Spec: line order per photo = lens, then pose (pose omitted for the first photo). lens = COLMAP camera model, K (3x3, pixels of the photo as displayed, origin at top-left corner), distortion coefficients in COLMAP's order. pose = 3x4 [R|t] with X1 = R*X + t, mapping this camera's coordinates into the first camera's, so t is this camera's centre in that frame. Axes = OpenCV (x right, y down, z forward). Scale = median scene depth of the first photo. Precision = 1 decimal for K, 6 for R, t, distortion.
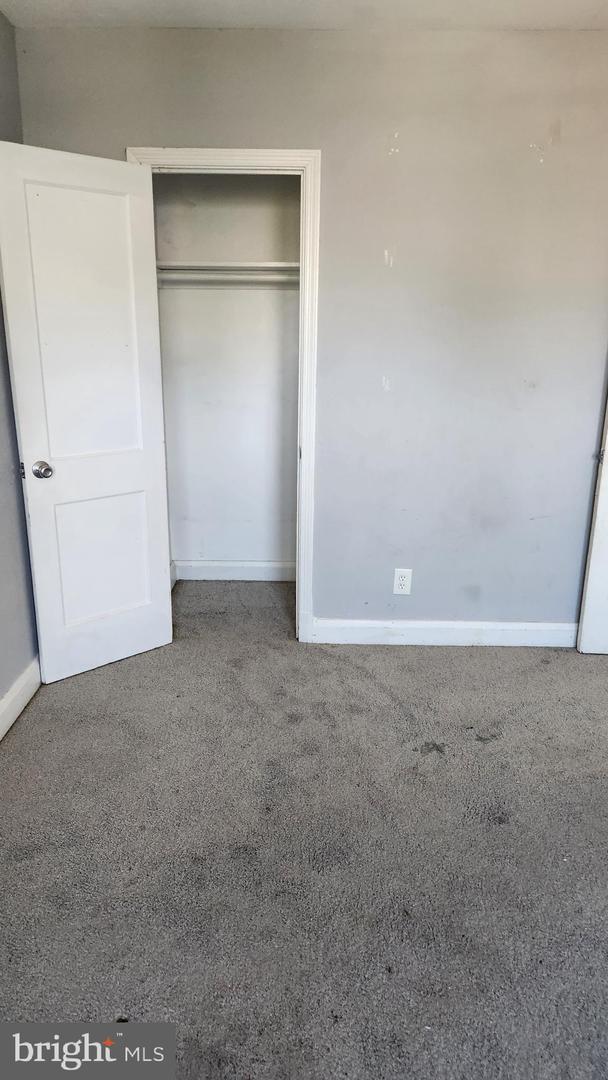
lens RADIAL K [[735.2, 0, 303.1], [0, 735.2, 572.4], [0, 0, 1]] dist [0.003752, -0.000905]
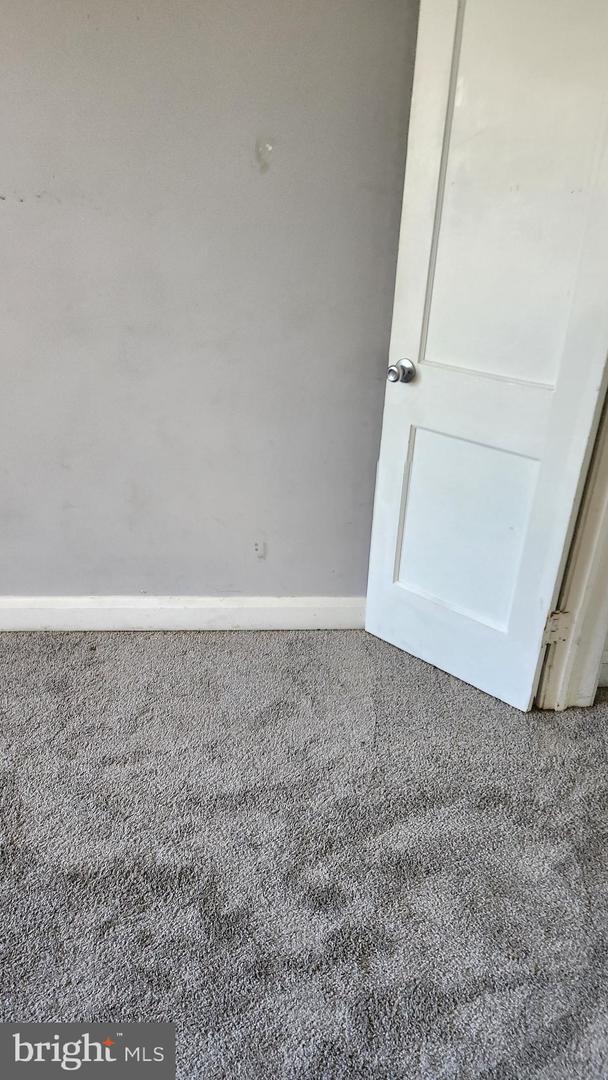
lens RADIAL K [[735.2, 0, 303.1], [0, 735.2, 572.4], [0, 0, 1]] dist [0.003752, -0.000905]
pose [[0.040986, 0.447280, -0.893455, 0.352690], [-0.342975, 0.846171, 0.407875, -0.215808], [0.938450, 0.289715, 0.188087, 0.761417]]
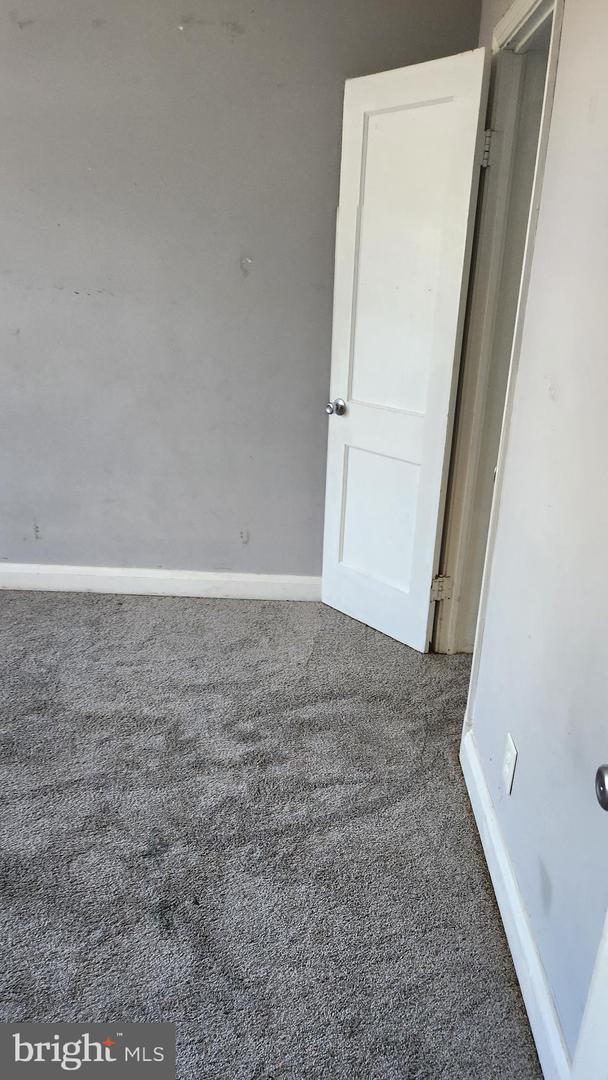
lens RADIAL K [[735.2, 0, 303.1], [0, 735.2, 572.4], [0, 0, 1]] dist [0.003752, -0.000905]
pose [[-0.051585, 0.360924, -0.931167, 0.658932], [-0.343651, 0.869051, 0.355885, -0.268450], [0.937680, 0.338355, 0.079202, 0.873920]]
